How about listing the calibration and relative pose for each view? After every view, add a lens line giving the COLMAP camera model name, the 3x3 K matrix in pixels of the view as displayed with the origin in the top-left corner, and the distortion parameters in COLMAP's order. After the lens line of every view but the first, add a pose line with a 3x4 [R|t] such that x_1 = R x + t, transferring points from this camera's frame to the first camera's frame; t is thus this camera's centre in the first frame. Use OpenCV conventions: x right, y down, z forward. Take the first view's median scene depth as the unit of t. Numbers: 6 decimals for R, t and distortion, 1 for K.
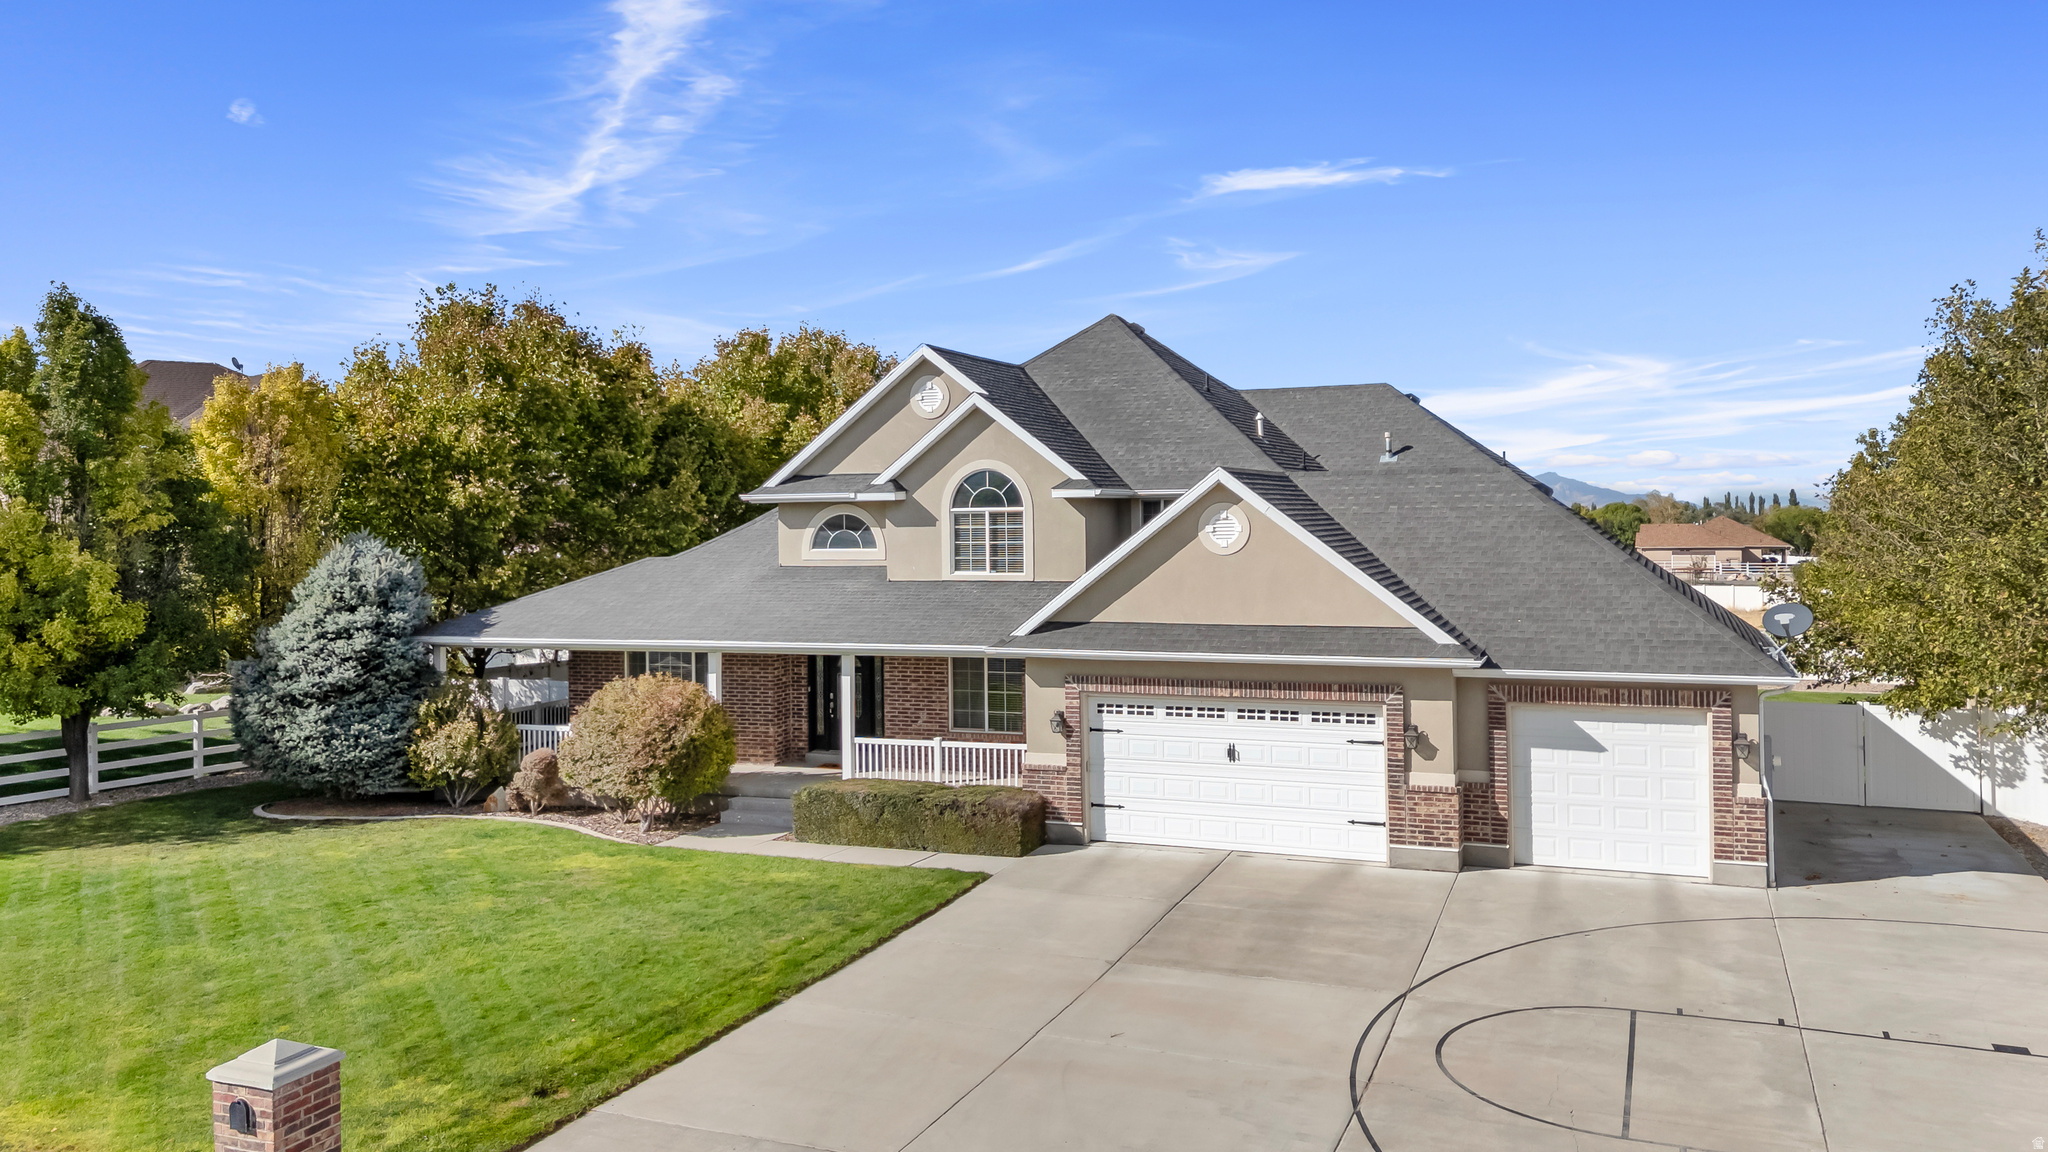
lens RADIAL K [[1586.9, 0, 1025.3], [0, 1586.9, 515.7], [0, 0, 1]] dist [0.047985, -0.003071]
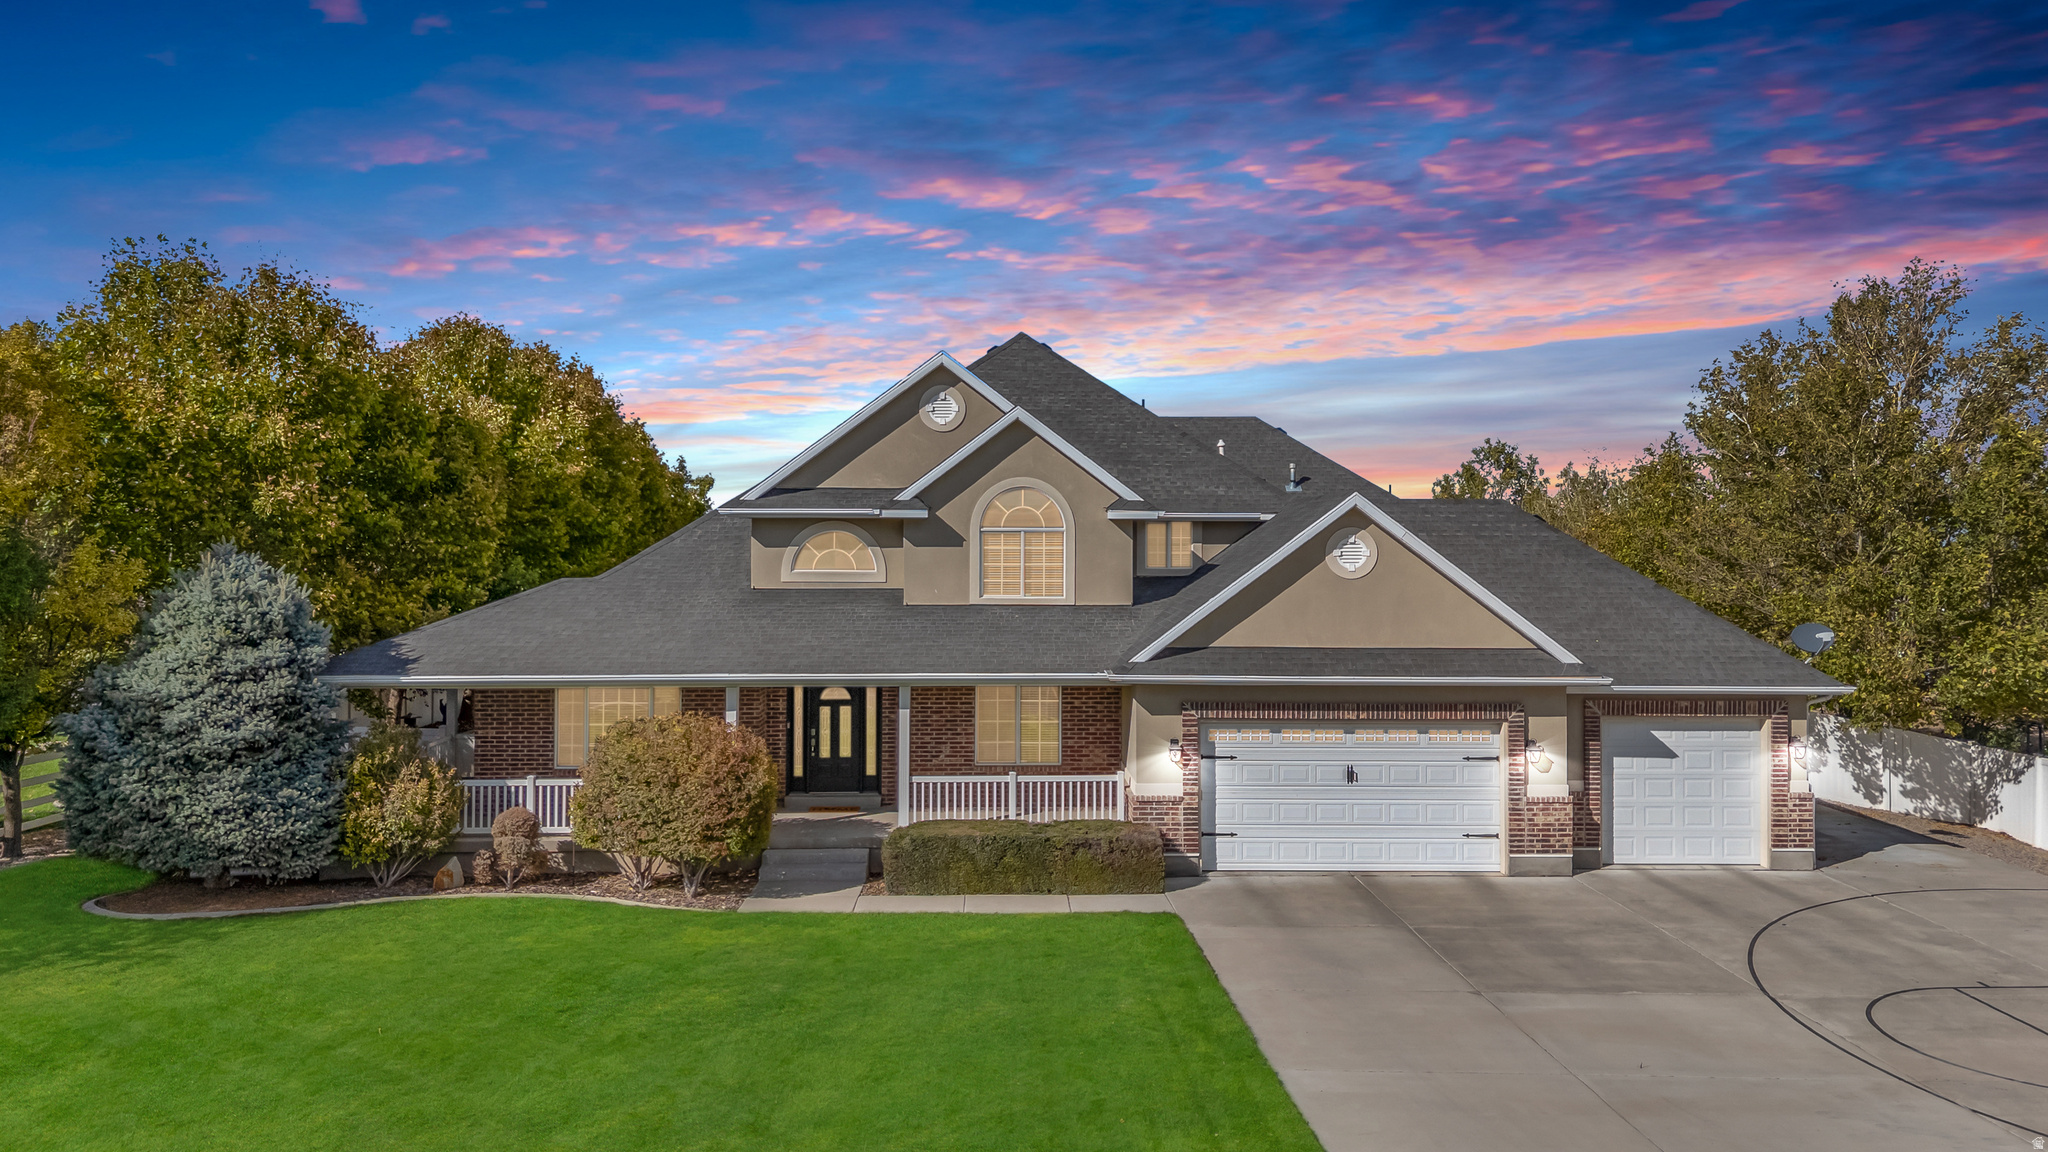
lens RADIAL K [[1541.2, 0, 1025.1], [0, 1541.2, 534.6], [0, 0, 1]] dist [0.061347, -0.050293]
pose [[0.914964, 0.016408, 0.403201, -0.426998], [-0.014818, 0.999865, -0.007064, 0.005954], [-0.403262, 0.000488, 0.915084, 0.167934]]
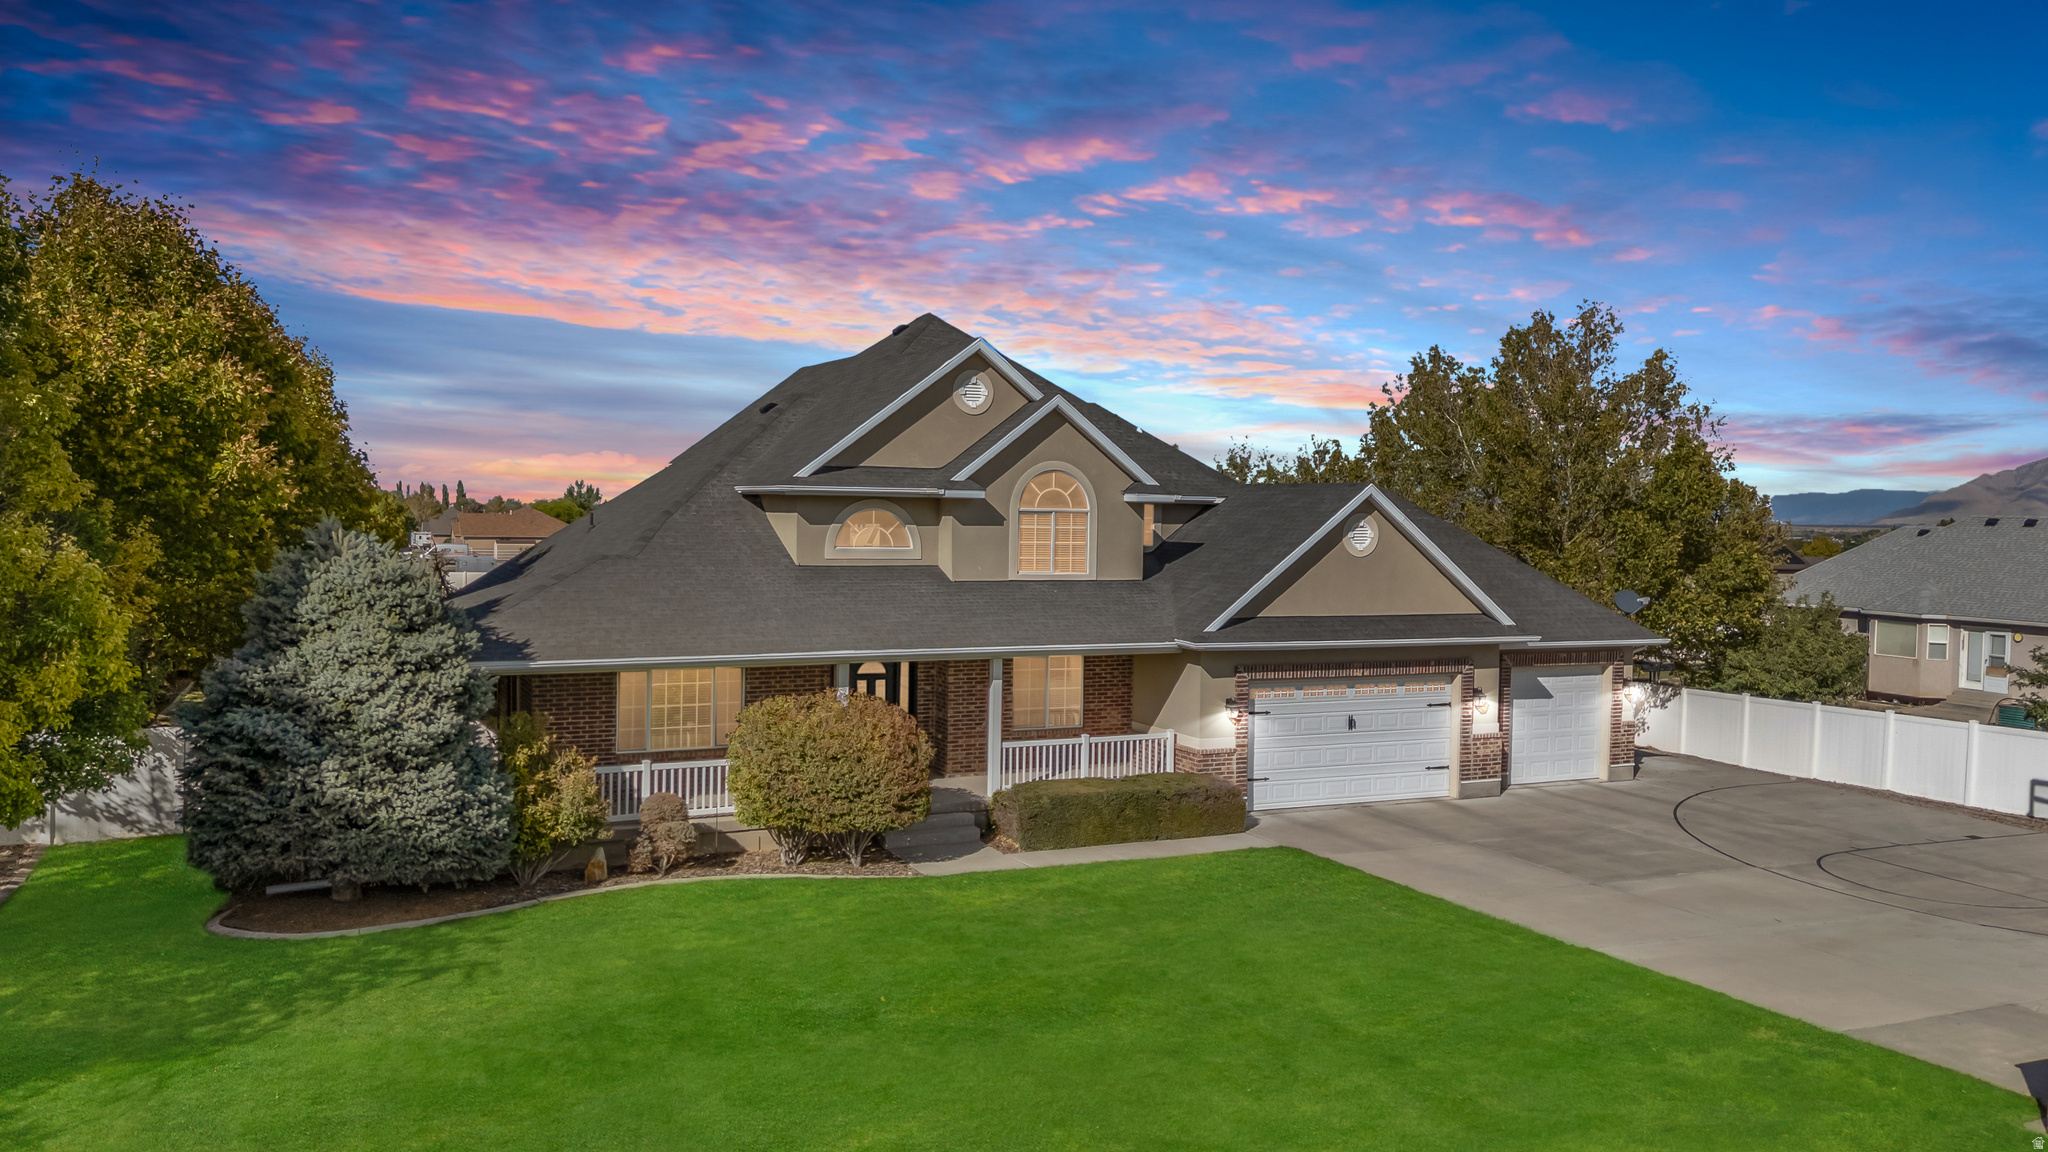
lens RADIAL K [[1583.2, 0, 1024.0], [0, 1583.2, 576.0], [0, 0, 1]] dist [0.062311, -0.001856]
pose [[0.669586, -0.009239, 0.742677, -0.854835], [-0.026058, 0.999015, 0.035922, 0.002371], [-0.742278, -0.043406, 0.668685, 0.360707]]
